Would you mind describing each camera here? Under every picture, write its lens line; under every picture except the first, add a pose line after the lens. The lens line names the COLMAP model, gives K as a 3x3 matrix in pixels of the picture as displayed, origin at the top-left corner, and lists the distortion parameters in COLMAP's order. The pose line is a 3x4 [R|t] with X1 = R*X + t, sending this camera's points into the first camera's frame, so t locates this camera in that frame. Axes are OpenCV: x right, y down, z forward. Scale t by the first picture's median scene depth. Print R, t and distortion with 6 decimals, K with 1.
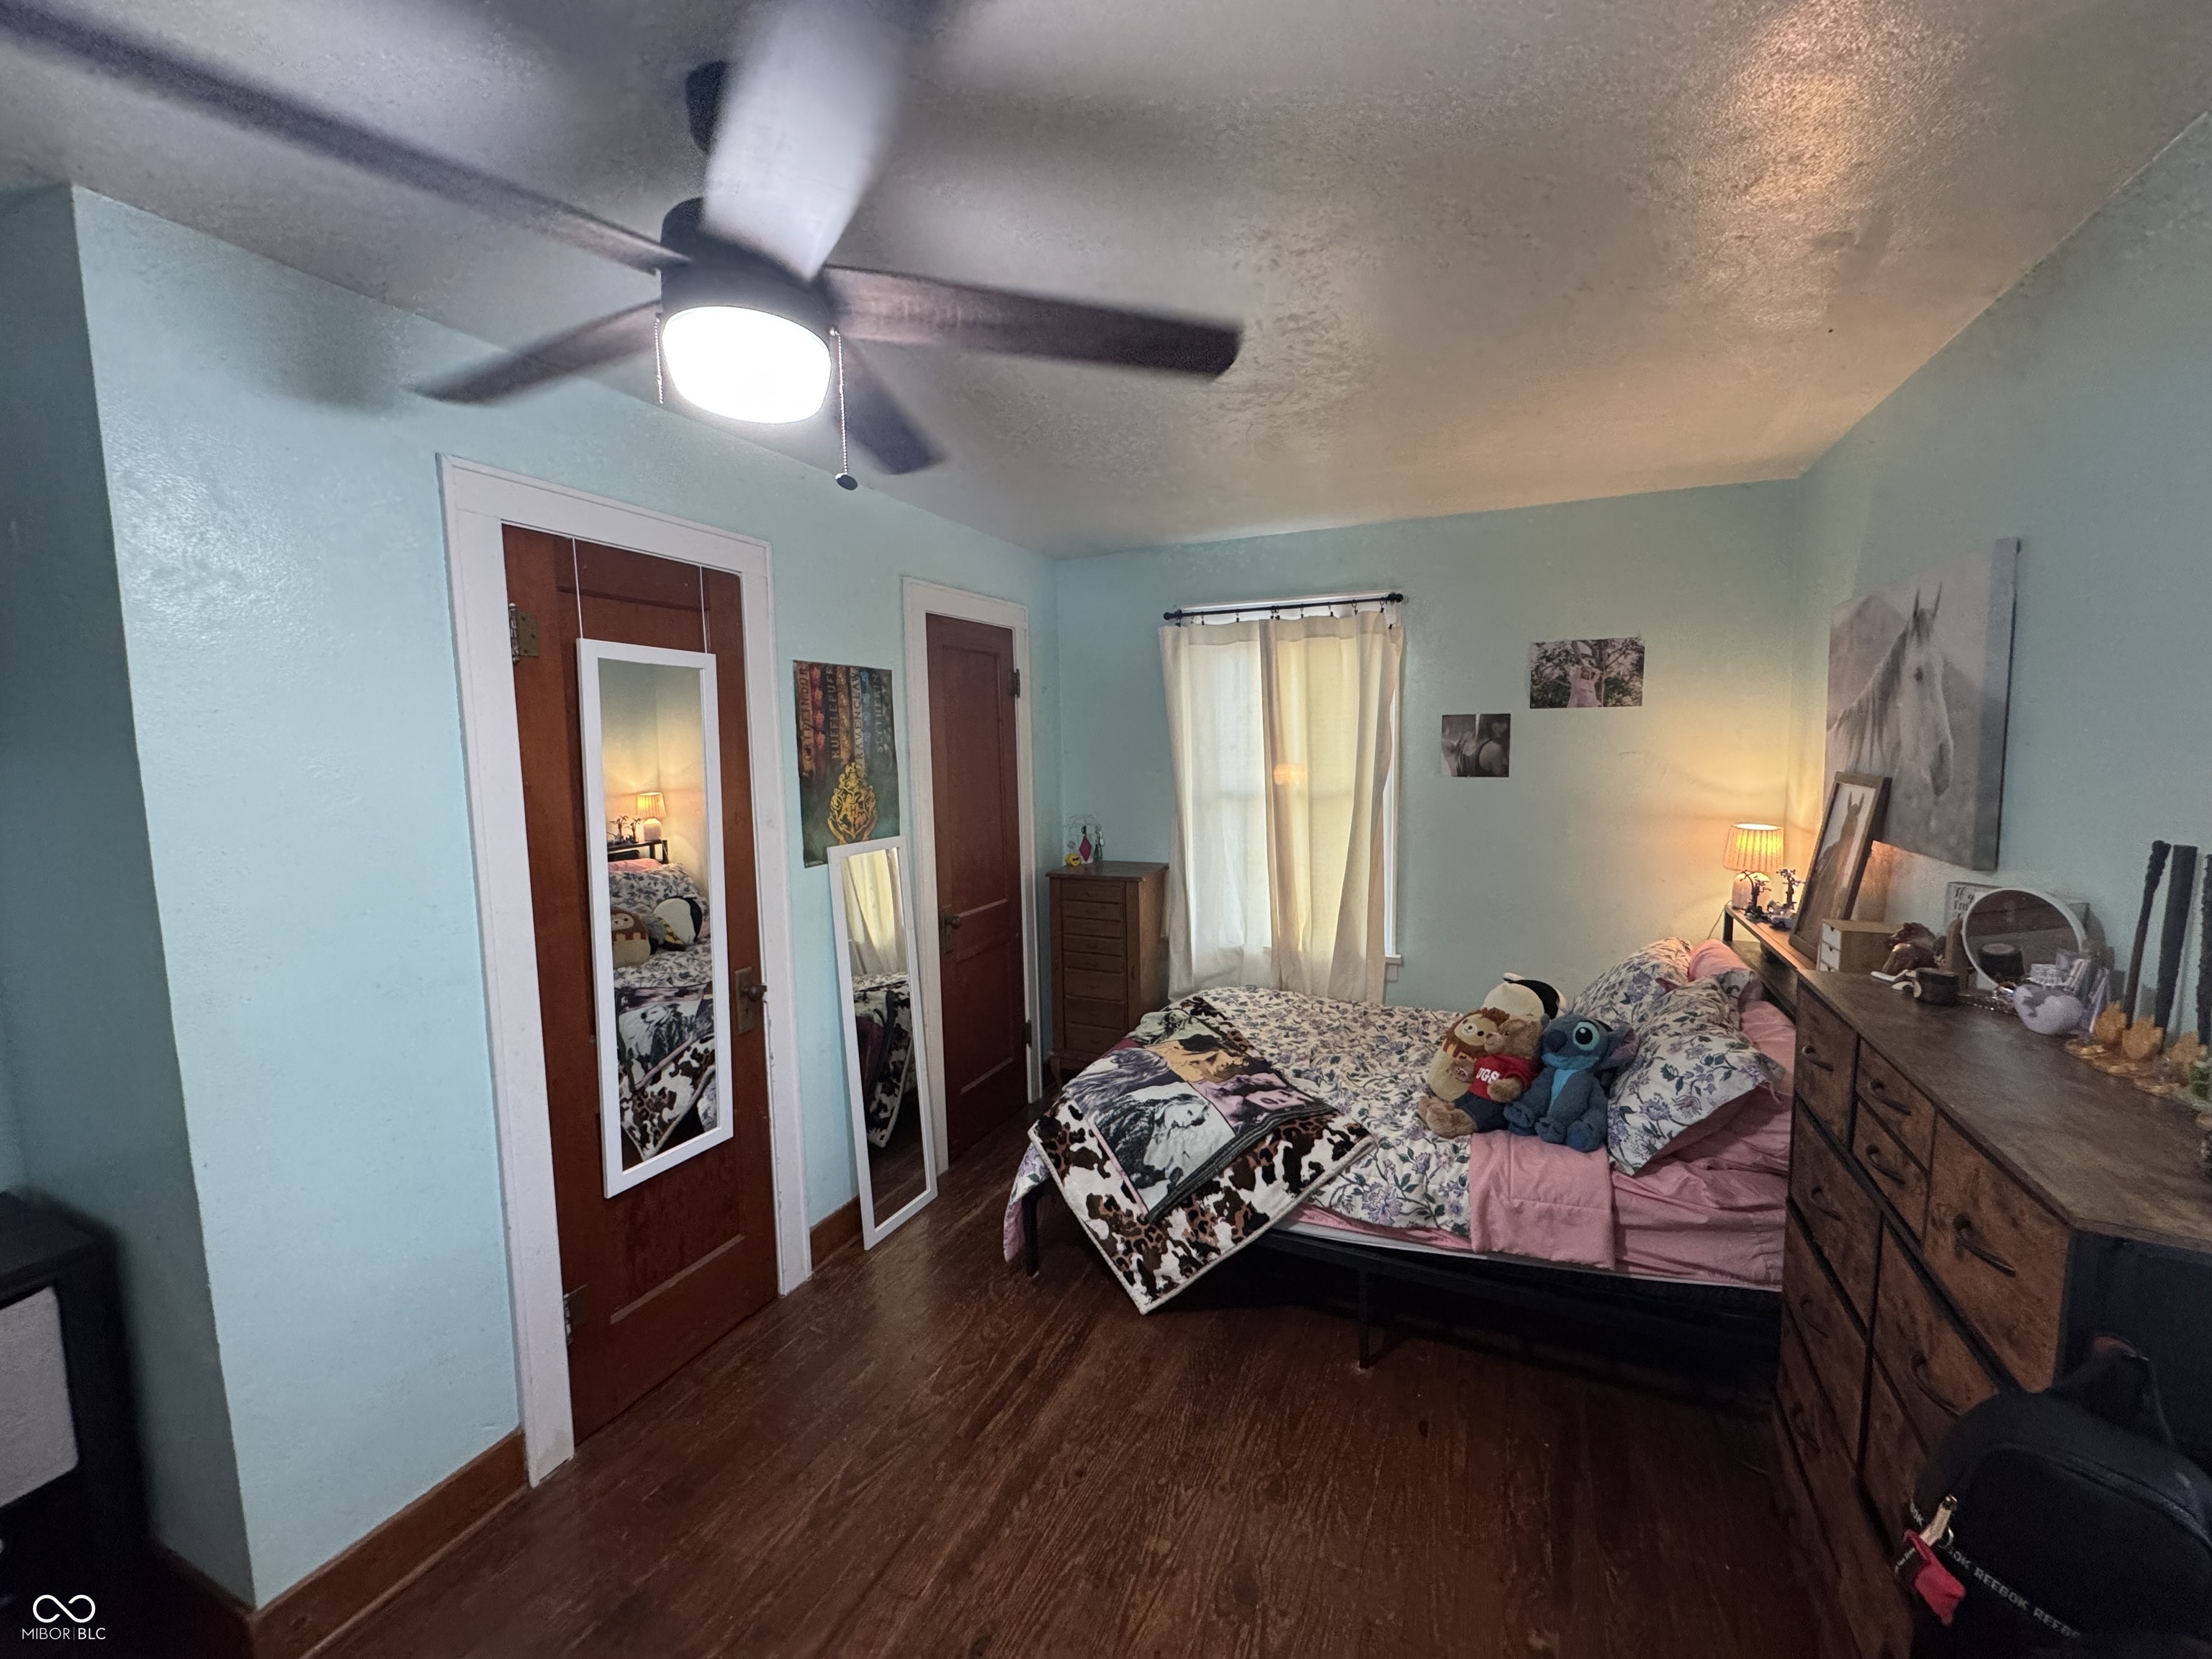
lens RADIAL K [[874.1, 0, 1113.4], [0, 874.1, 828.0], [0, 0, 1]] dist [-0.002901, 0.000544]
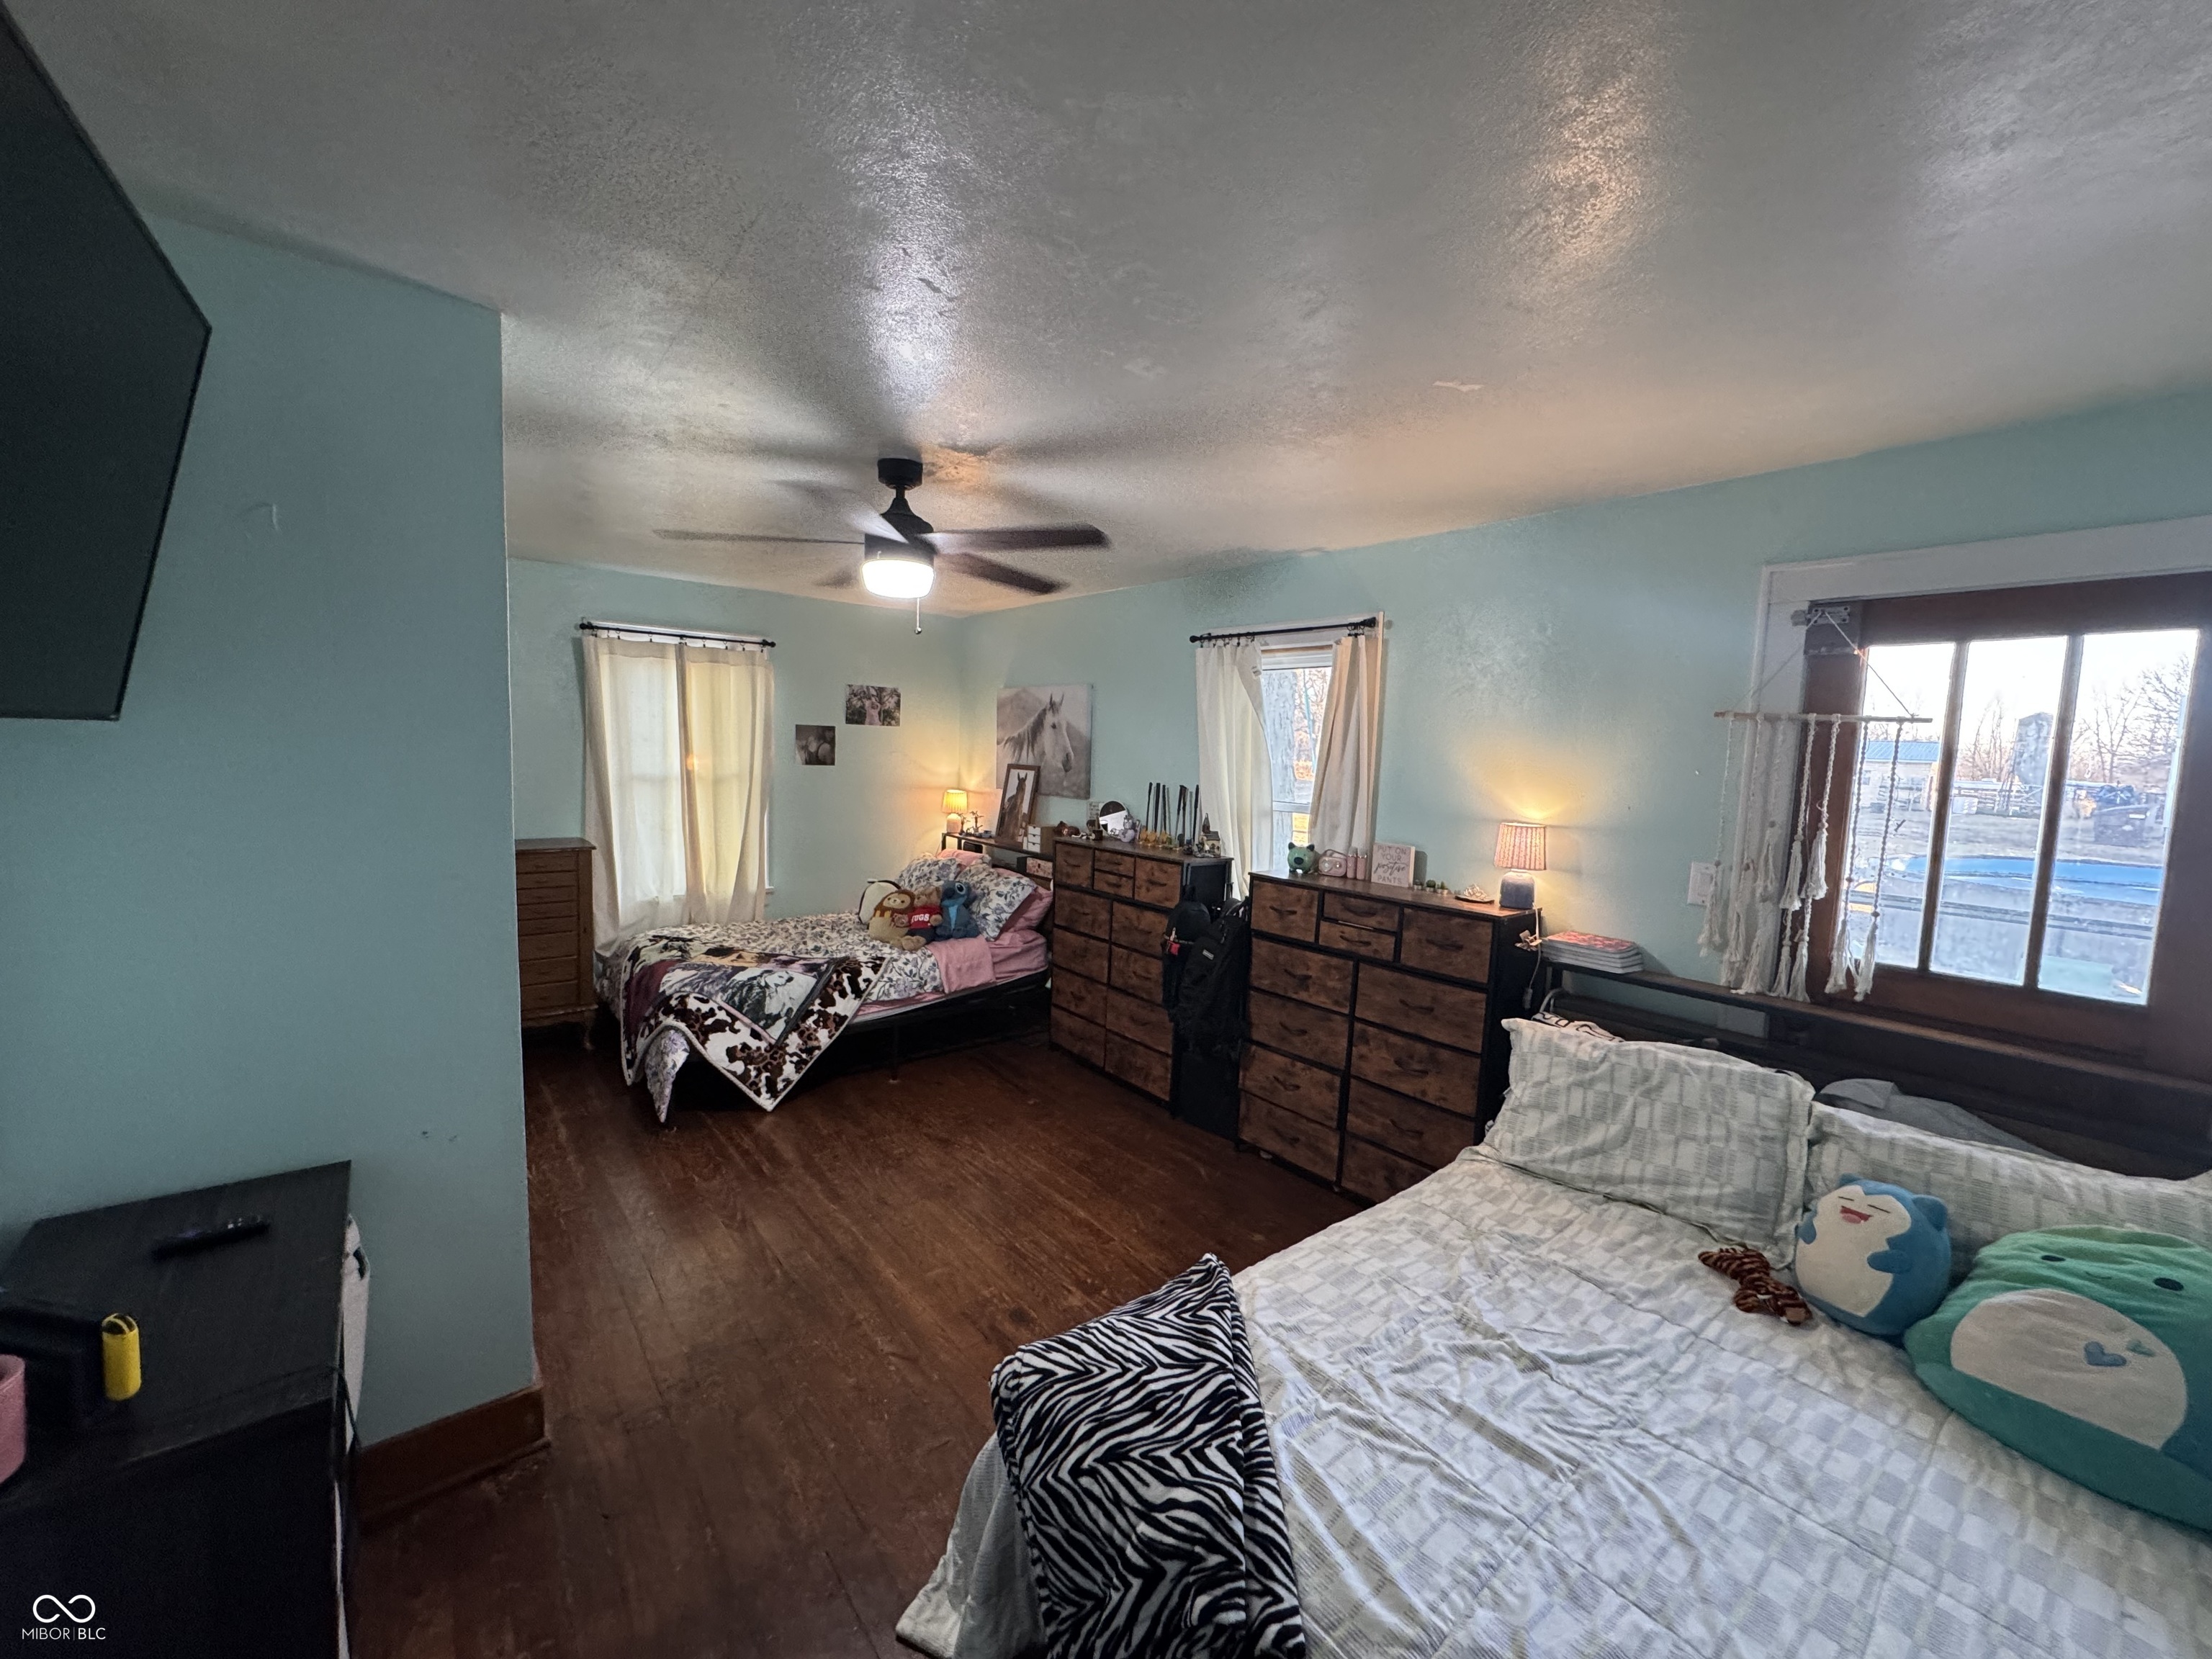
lens RADIAL K [[874.1, 0, 1109.0], [0, 874.1, 829.5], [0, 0, 1]] dist [-0.002901, 0.000544]
pose [[0.447386, -0.054019, 0.892708, -1.057885], [0.048091, 0.998183, 0.036300, 0.035022], [-0.893047, 0.026691, 0.449171, -0.240029]]
